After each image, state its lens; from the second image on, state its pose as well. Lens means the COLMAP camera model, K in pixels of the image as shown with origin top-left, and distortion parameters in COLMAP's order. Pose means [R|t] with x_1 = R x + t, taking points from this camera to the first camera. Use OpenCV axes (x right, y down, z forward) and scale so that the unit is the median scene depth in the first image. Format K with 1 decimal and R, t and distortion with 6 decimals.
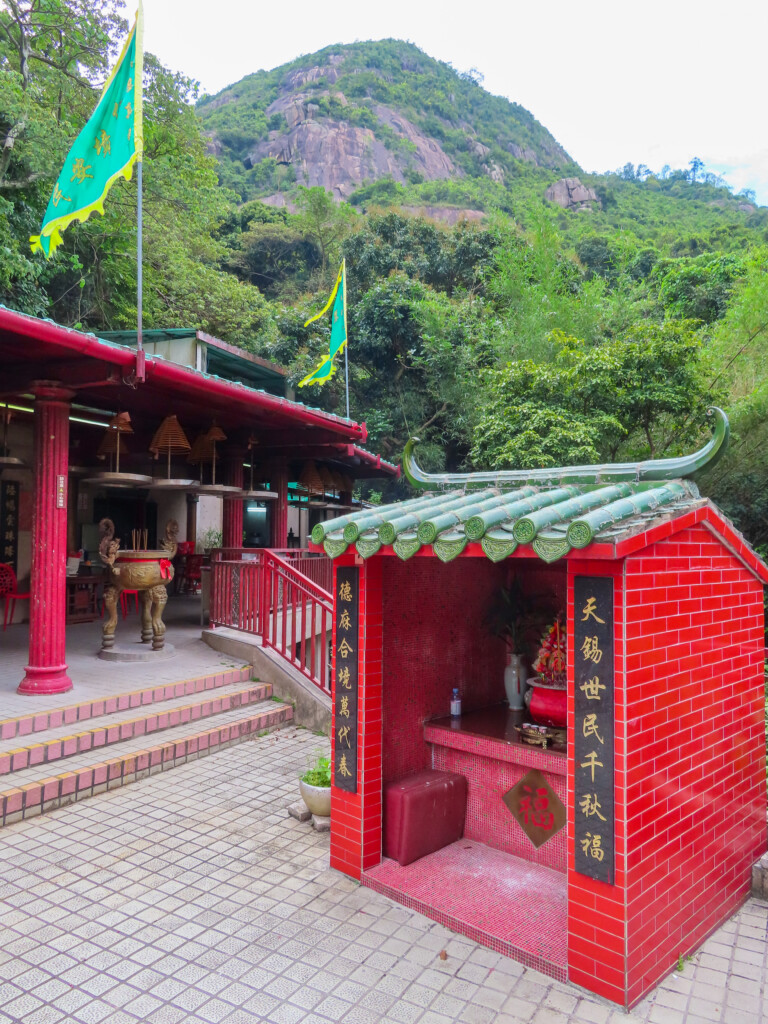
lens RADIAL K [[750.3, 0, 384.0], [0, 750.3, 512.0], [0, 0, 1]] dist [0.002854, 0.000470]
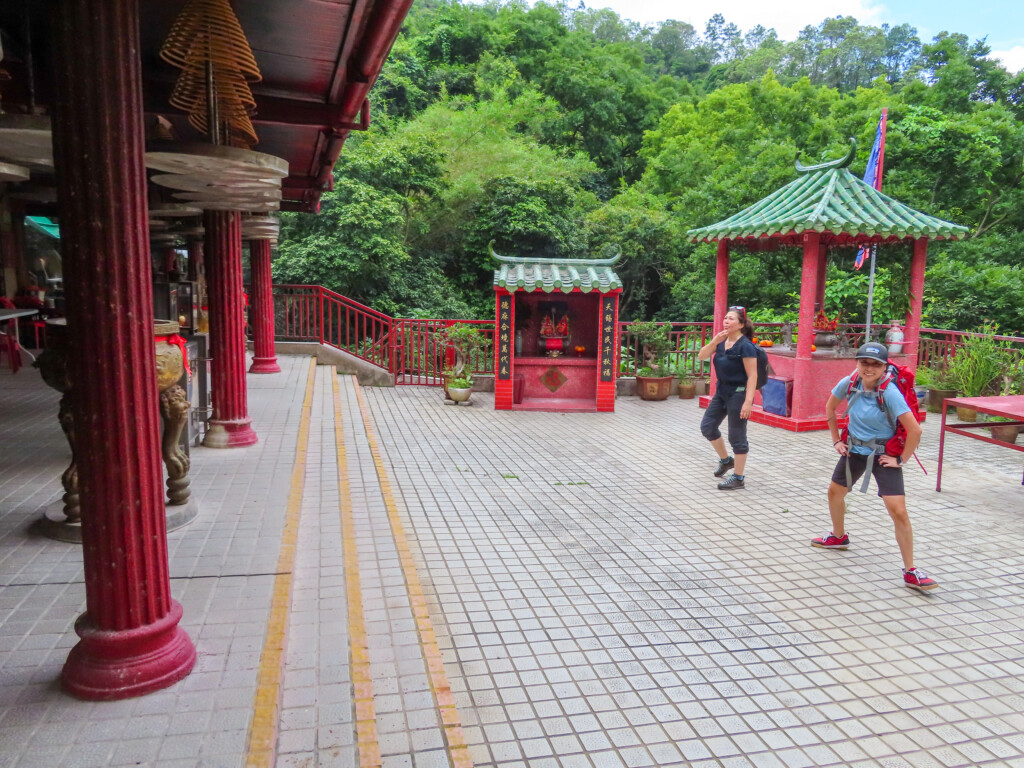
lens RADIAL K [[750.3, 0, 512.0], [0, 750.3, 384.0], [0, 0, 1]] dist [0.002854, 0.000470]
pose [[0.733628, -0.093844, 0.673040, -1.869969], [-0.039118, 0.982944, 0.179694, -0.097824], [-0.678424, -0.158157, 0.717445, -0.967387]]
